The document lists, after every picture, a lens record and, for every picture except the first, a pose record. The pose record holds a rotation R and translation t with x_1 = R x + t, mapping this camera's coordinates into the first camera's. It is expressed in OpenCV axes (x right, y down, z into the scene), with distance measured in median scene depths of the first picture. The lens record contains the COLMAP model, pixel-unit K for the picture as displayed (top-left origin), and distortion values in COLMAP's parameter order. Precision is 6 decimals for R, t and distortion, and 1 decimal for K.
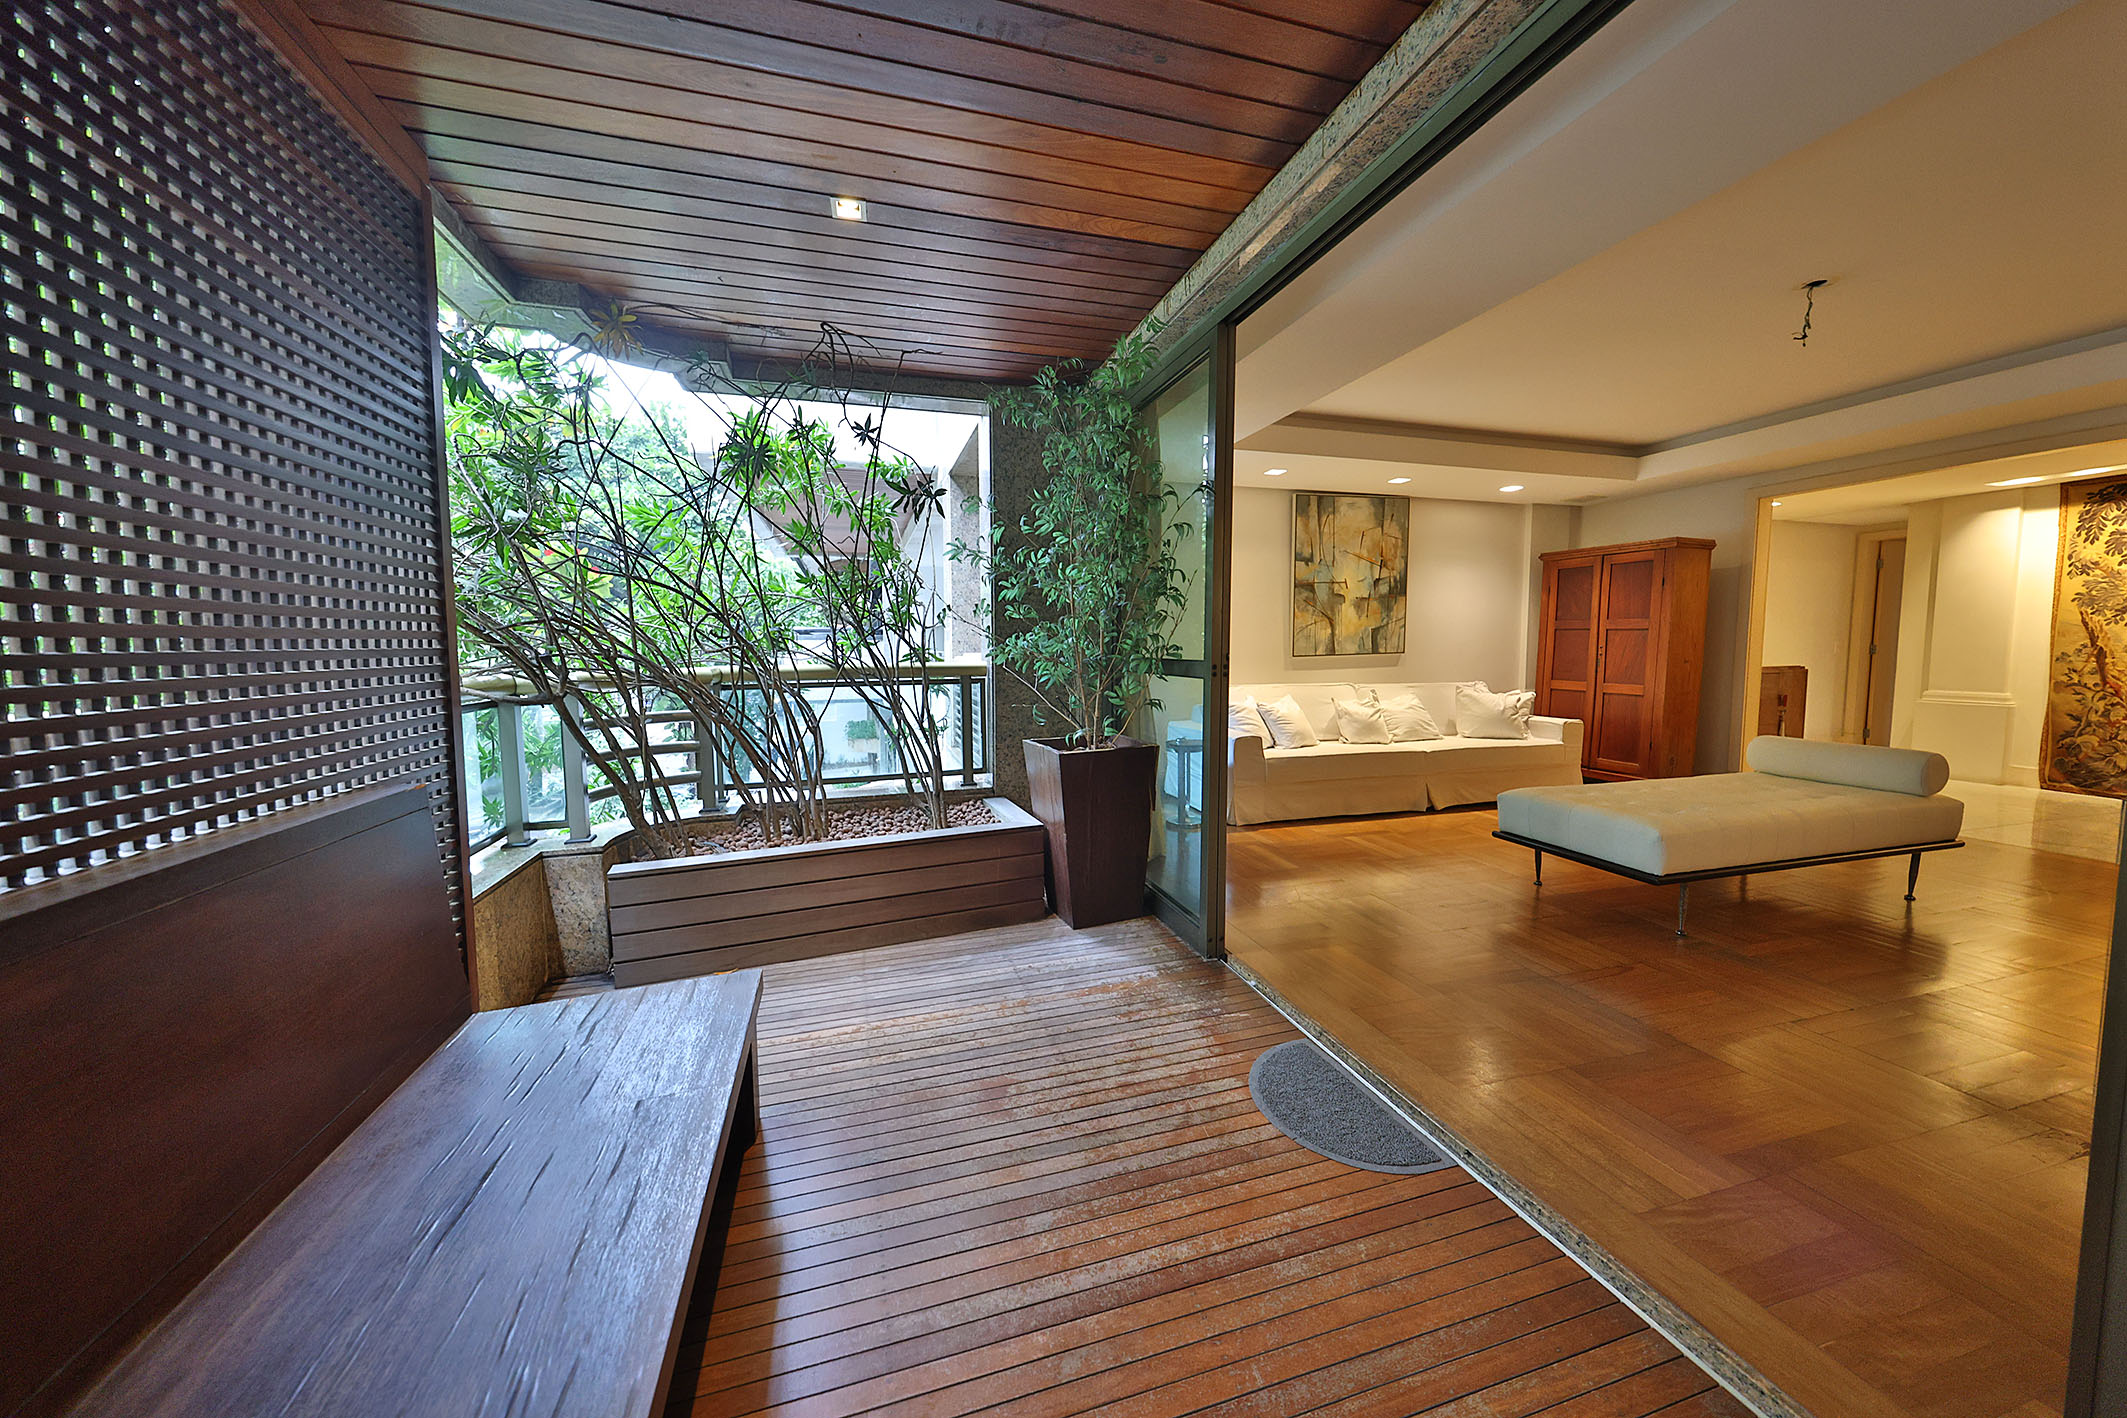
lens RADIAL K [[734.8, 0, 1071.7], [0, 734.8, 697.5], [0, 0, 1]] dist [0.004476, 0.000262]
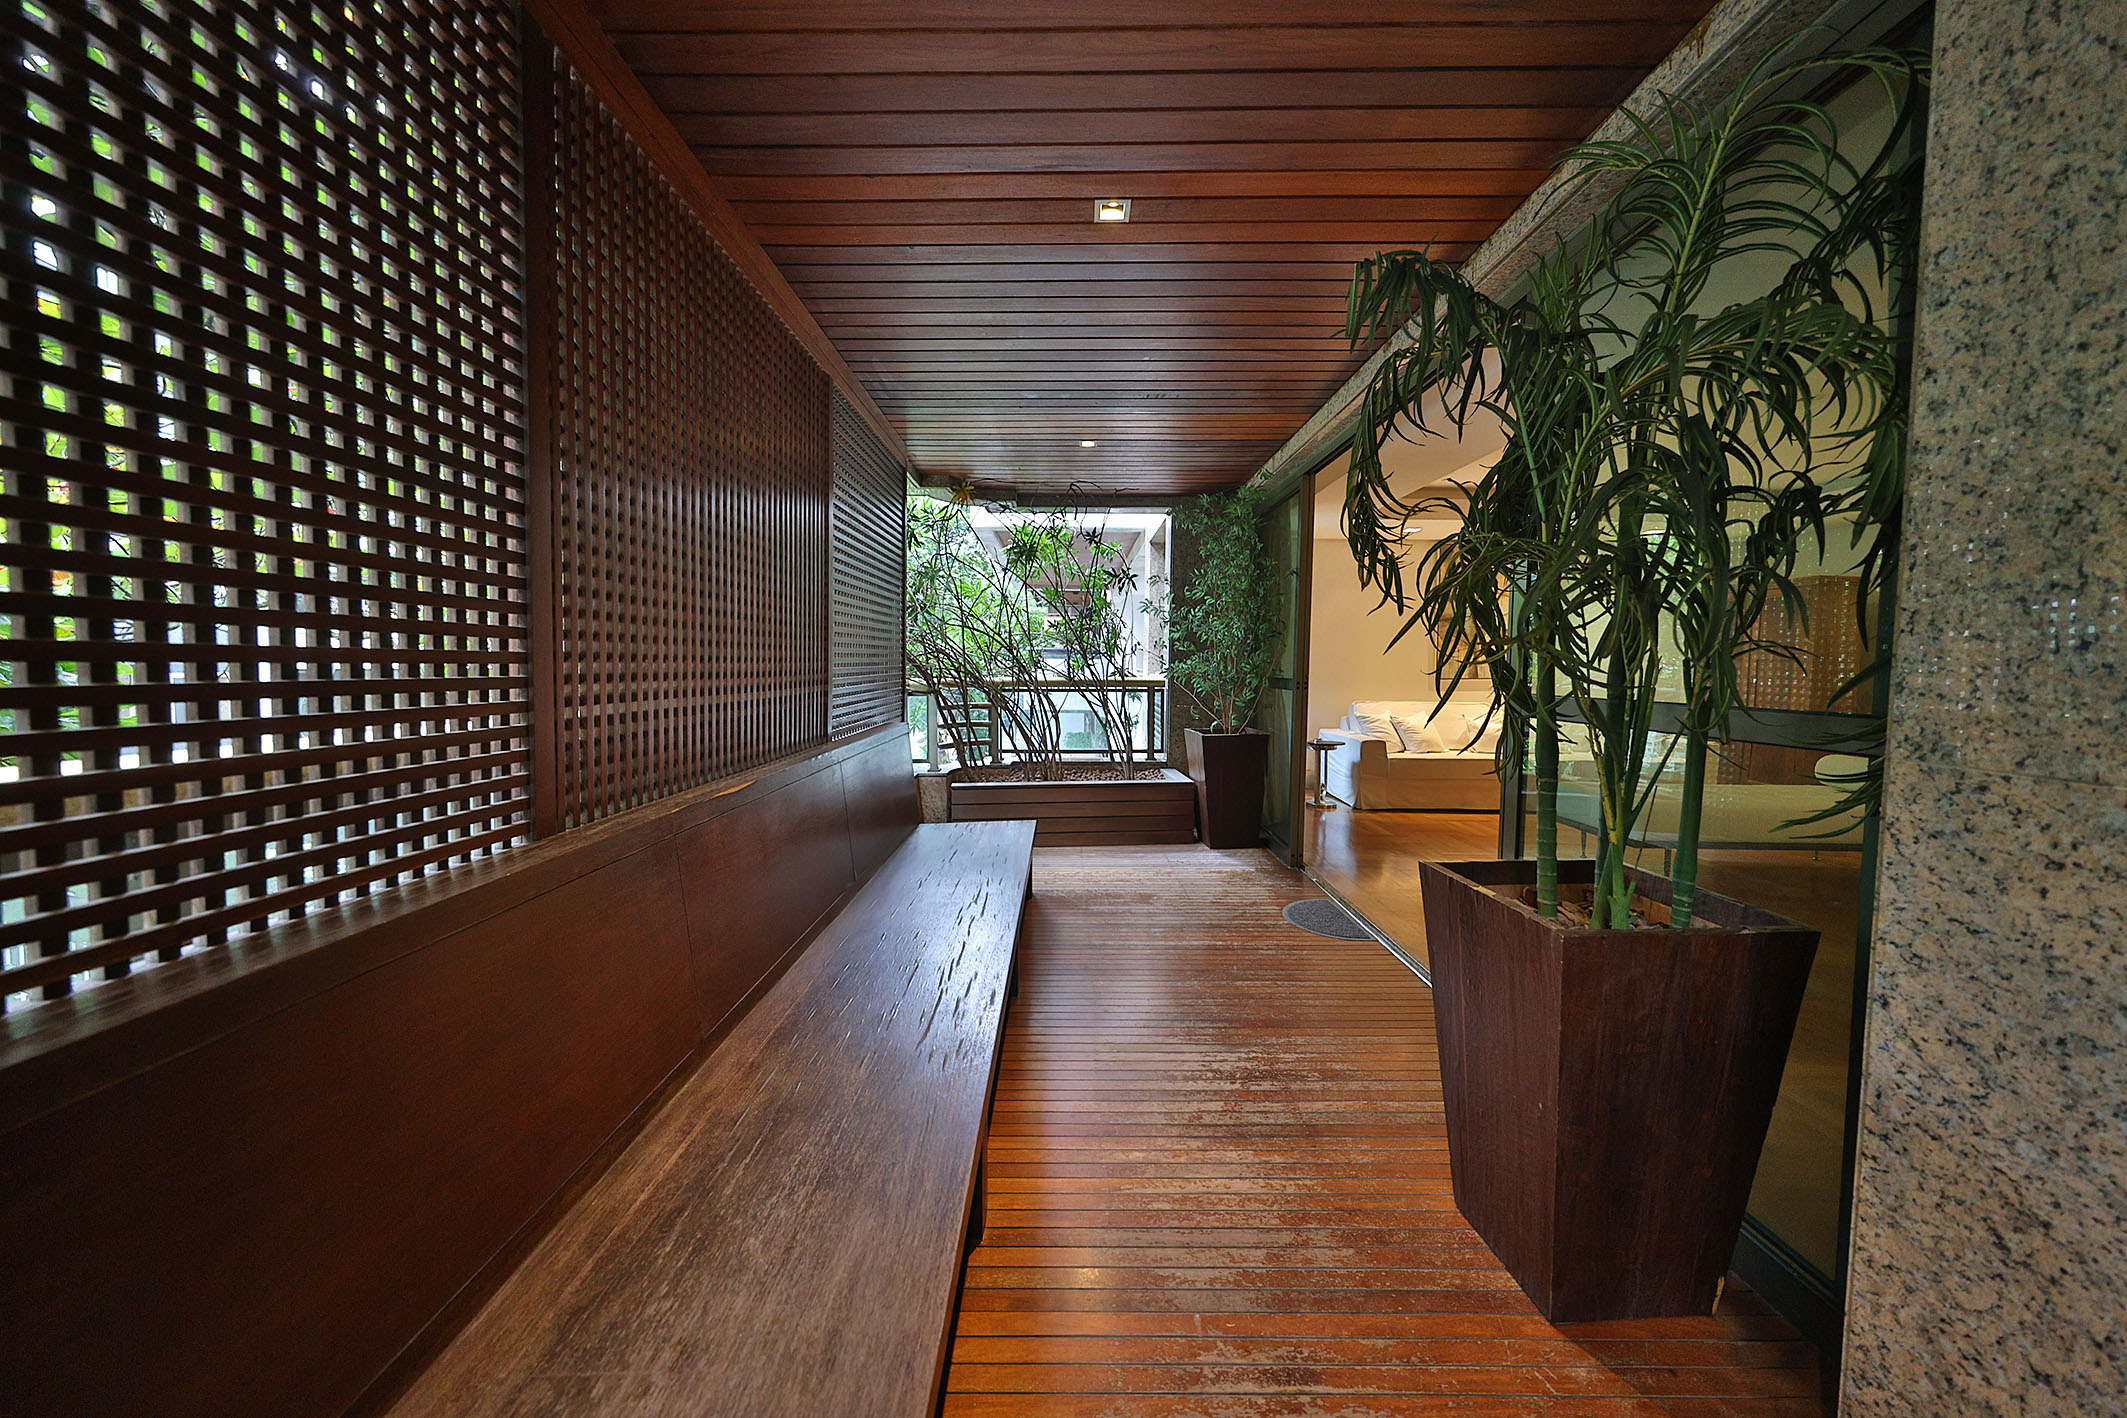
lens RADIAL K [[734.8, 0, 1062.7], [0, 734.8, 695.2], [0, 0, 1]] dist [0.004476, 0.000262]
pose [[0.955791, 0.026755, -0.292826, 0.085400], [-0.033858, 0.999242, -0.019216, 0.015423], [0.292090, 0.028281, 0.955973, -0.336671]]
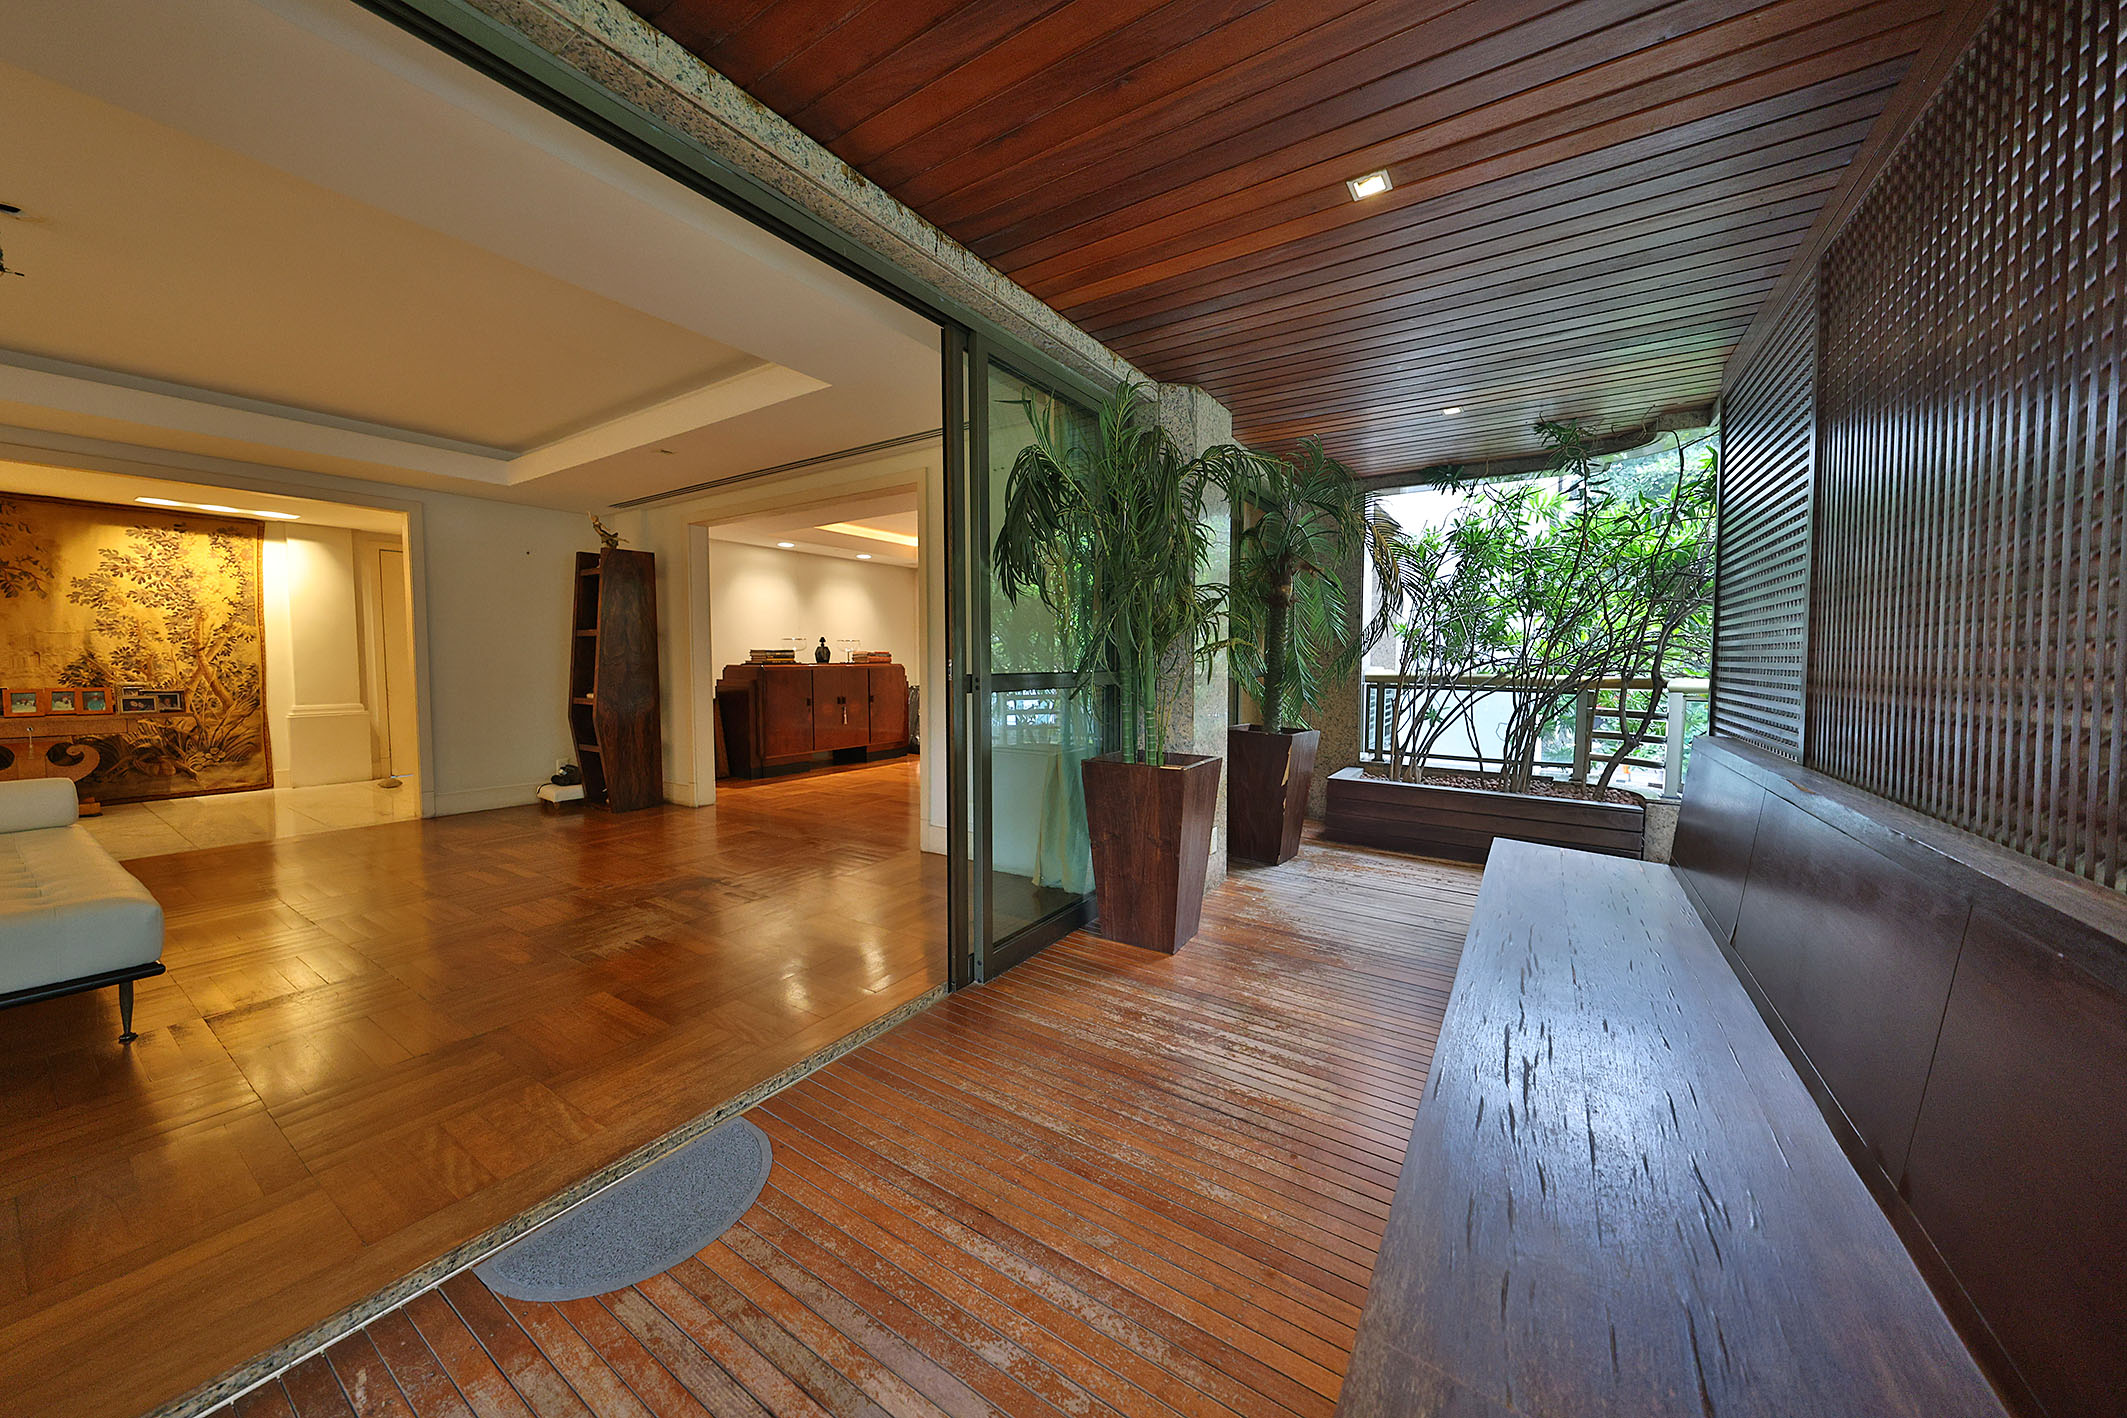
lens RADIAL K [[734.8, 0, 1058.9], [0, 734.8, 697.7], [0, 0, 1]] dist [0.004476, 0.000262]
pose [[-0.640240, -0.036892, 0.767288, -0.193127], [0.053904, 0.994226, 0.092782, -0.027618], [-0.766281, 0.100762, -0.634555, 0.386685]]
